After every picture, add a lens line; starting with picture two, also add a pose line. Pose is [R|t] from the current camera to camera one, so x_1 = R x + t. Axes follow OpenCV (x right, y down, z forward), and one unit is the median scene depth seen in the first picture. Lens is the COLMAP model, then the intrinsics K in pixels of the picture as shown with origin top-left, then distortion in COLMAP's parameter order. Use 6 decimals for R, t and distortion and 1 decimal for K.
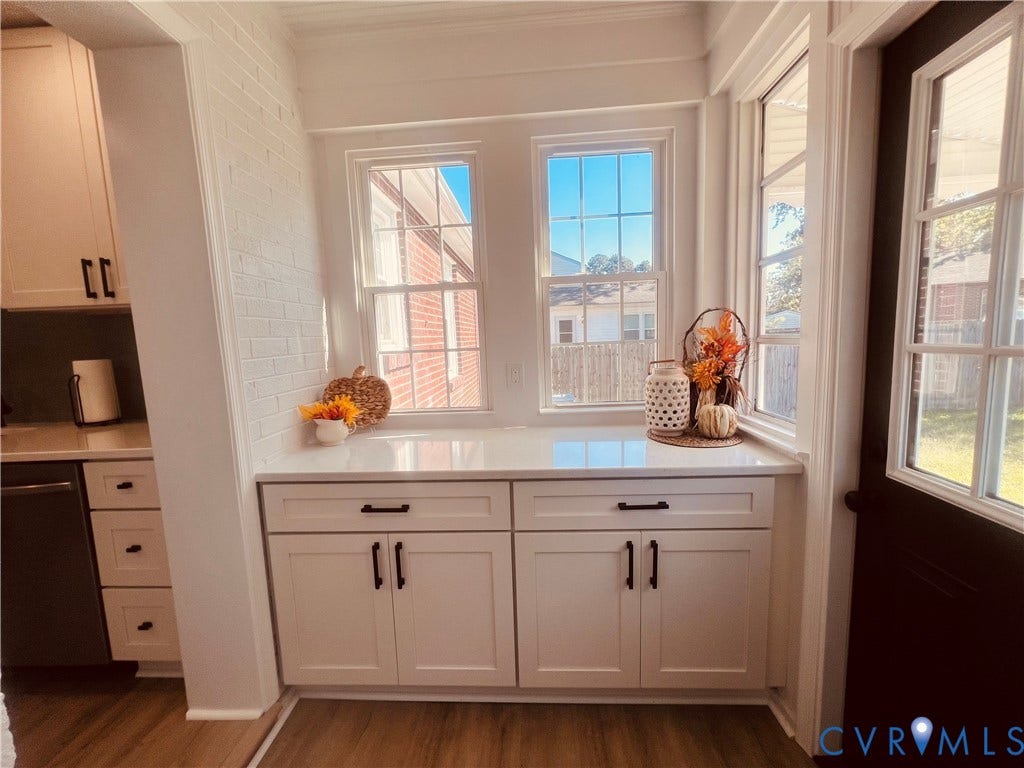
lens RADIAL K [[412.2, 0, 512.0], [0, 412.2, 384.0], [0, 0, 1]] dist [-0.000007, 0.004562]
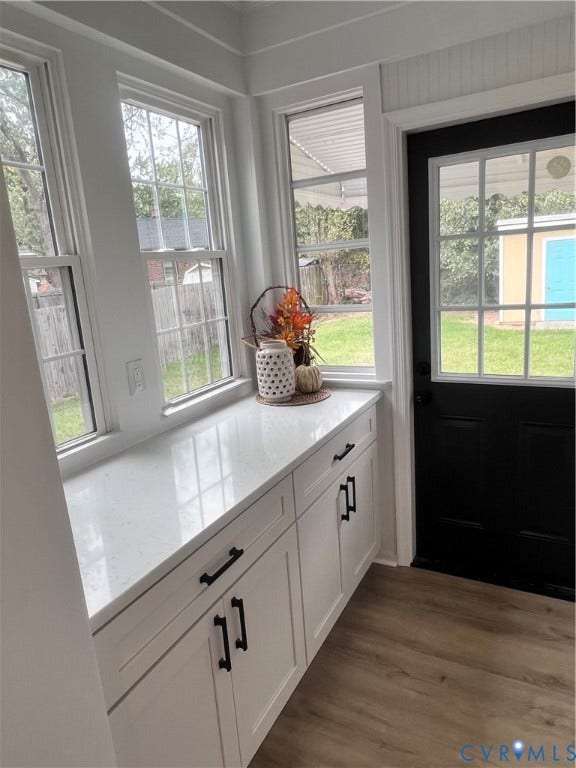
lens RADIAL K [[522.8, 0, 288.0], [0, 522.8, 384.0], [0, 0, 1]] dist [-0.005330, -0.001259]
pose [[0.429584, -0.202045, 0.880134, -0.897983], [0.168827, 0.975433, 0.141519, -0.125744], [-0.887105, 0.087796, 0.453141, 0.355057]]
